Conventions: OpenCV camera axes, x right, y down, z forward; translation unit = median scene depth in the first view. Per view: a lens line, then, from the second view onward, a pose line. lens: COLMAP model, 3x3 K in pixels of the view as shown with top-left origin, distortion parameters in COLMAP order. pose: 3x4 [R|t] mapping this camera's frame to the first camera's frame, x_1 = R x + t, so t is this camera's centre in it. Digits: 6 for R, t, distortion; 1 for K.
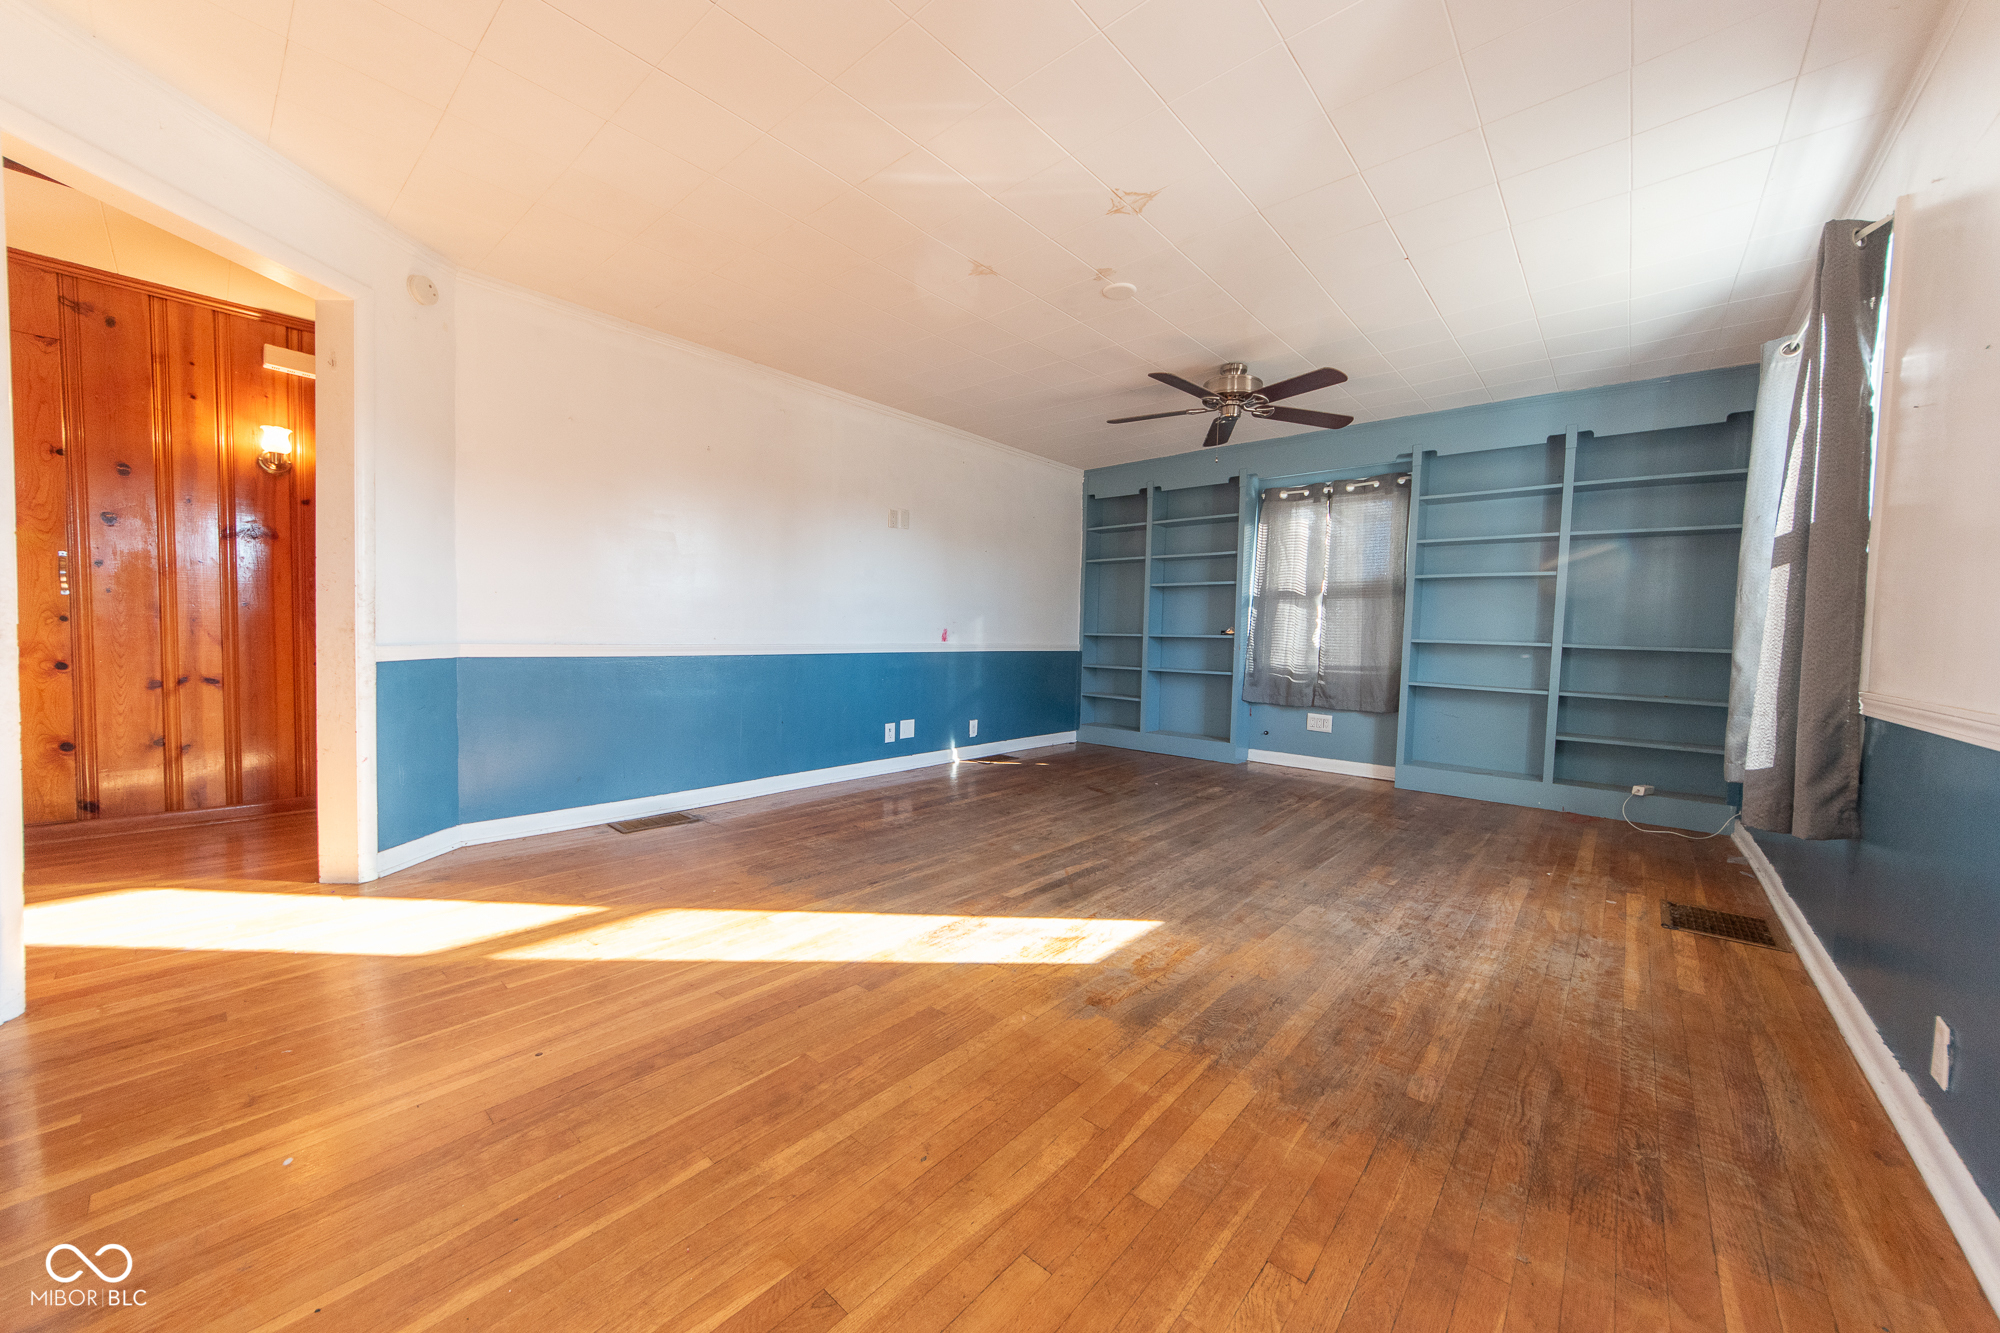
lens RADIAL K [[716.0, 0, 1000.0], [0, 716.0, 666.5], [0, 0, 1]] dist [0.006343, -0.000152]
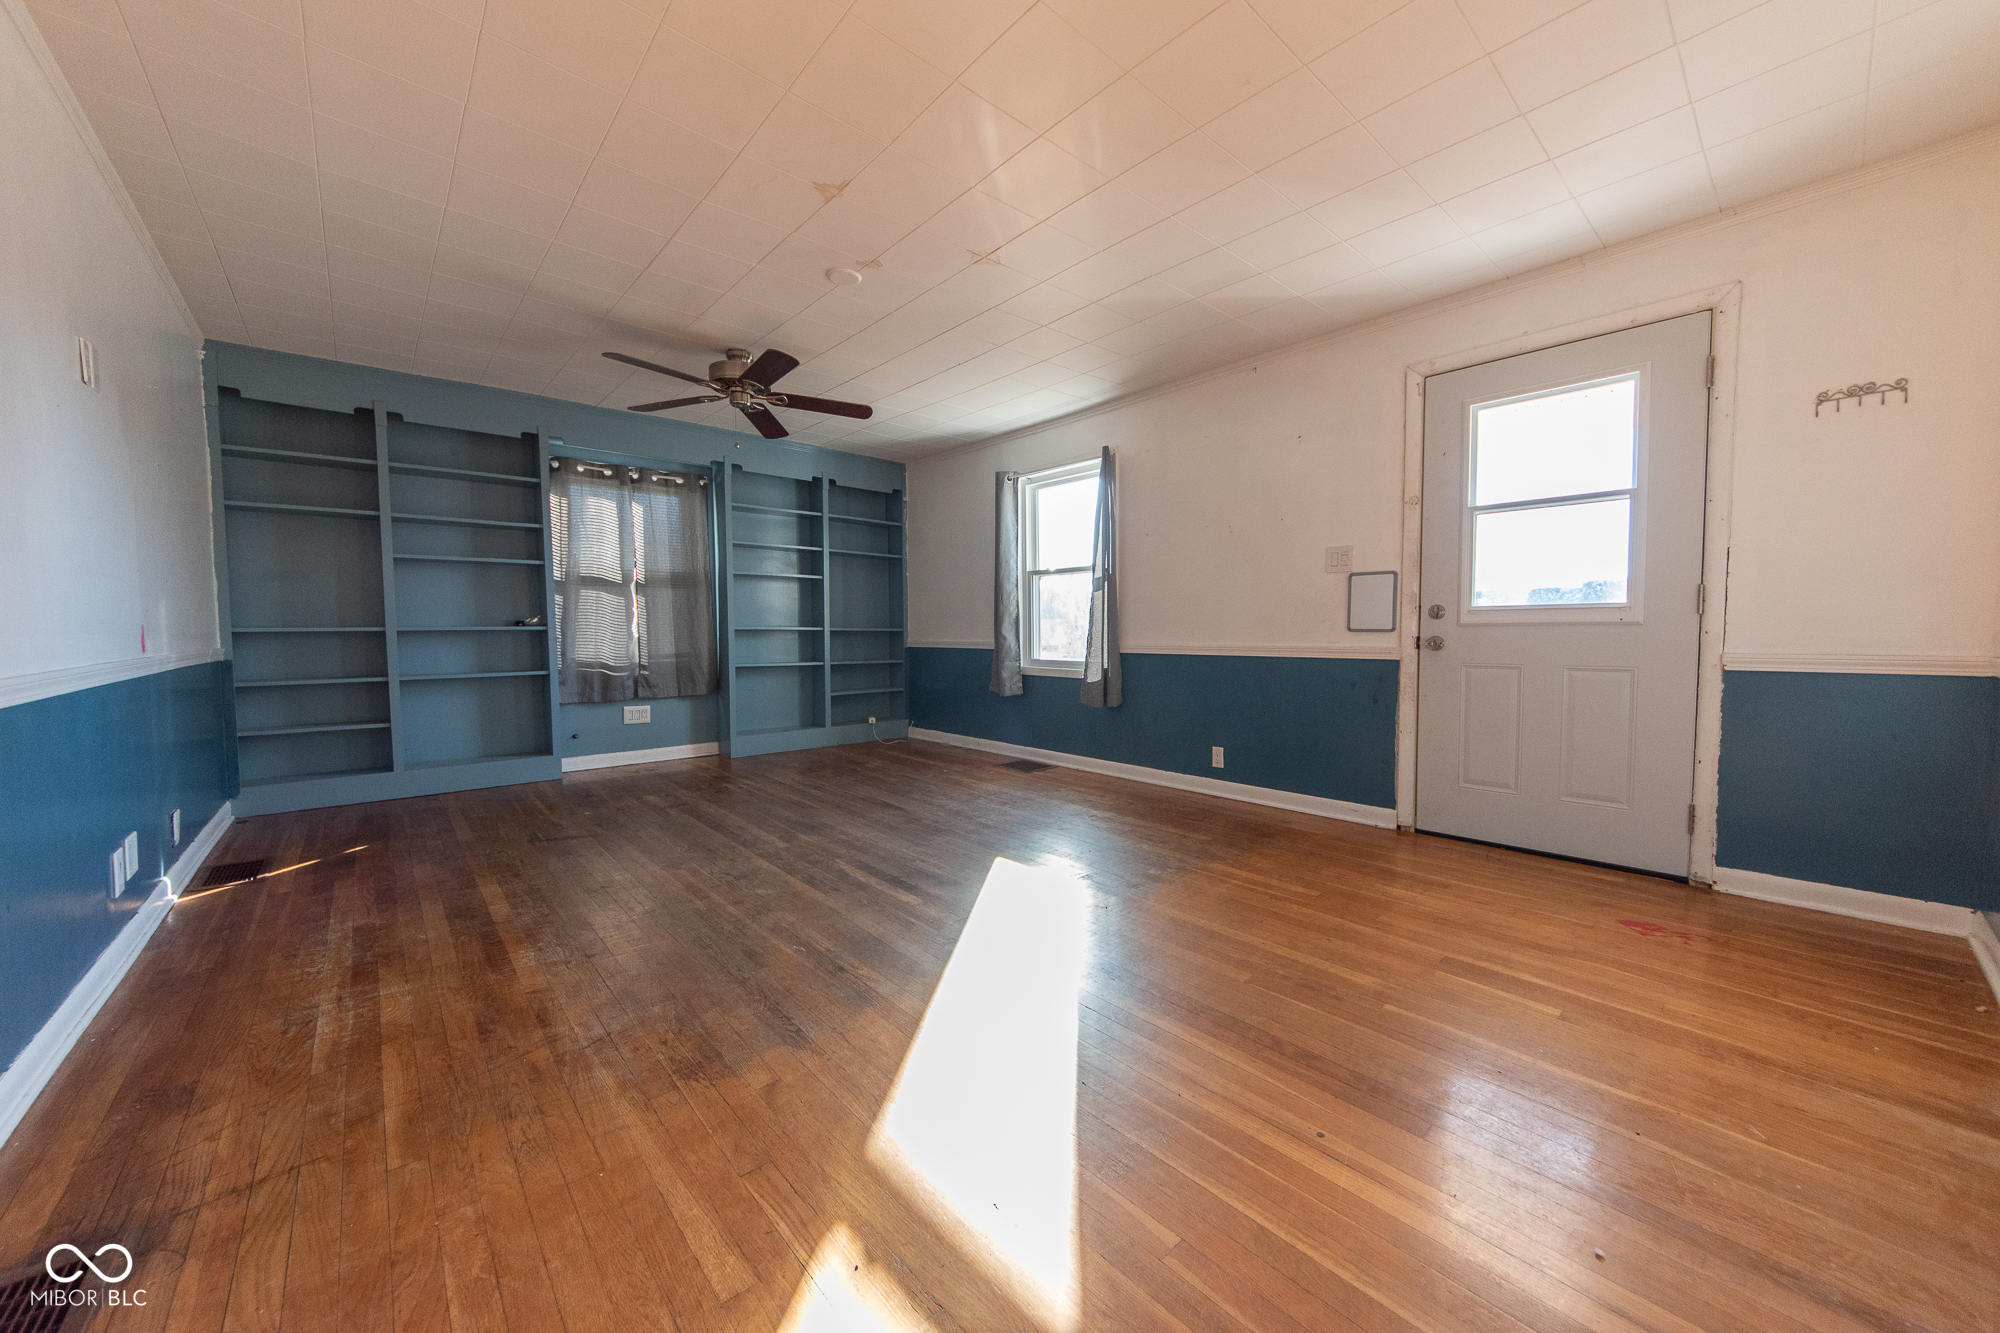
lens RADIAL K [[725.2, 0, 1000.0], [0, 725.2, 666.5], [0, 0, 1]] dist [-0.002650, -0.000070]
pose [[0.119231, -0.074810, 0.990044, -0.515702], [0.053405, 0.996197, 0.068844, -0.030907], [-0.991429, 0.044665, 0.122773, 0.430666]]
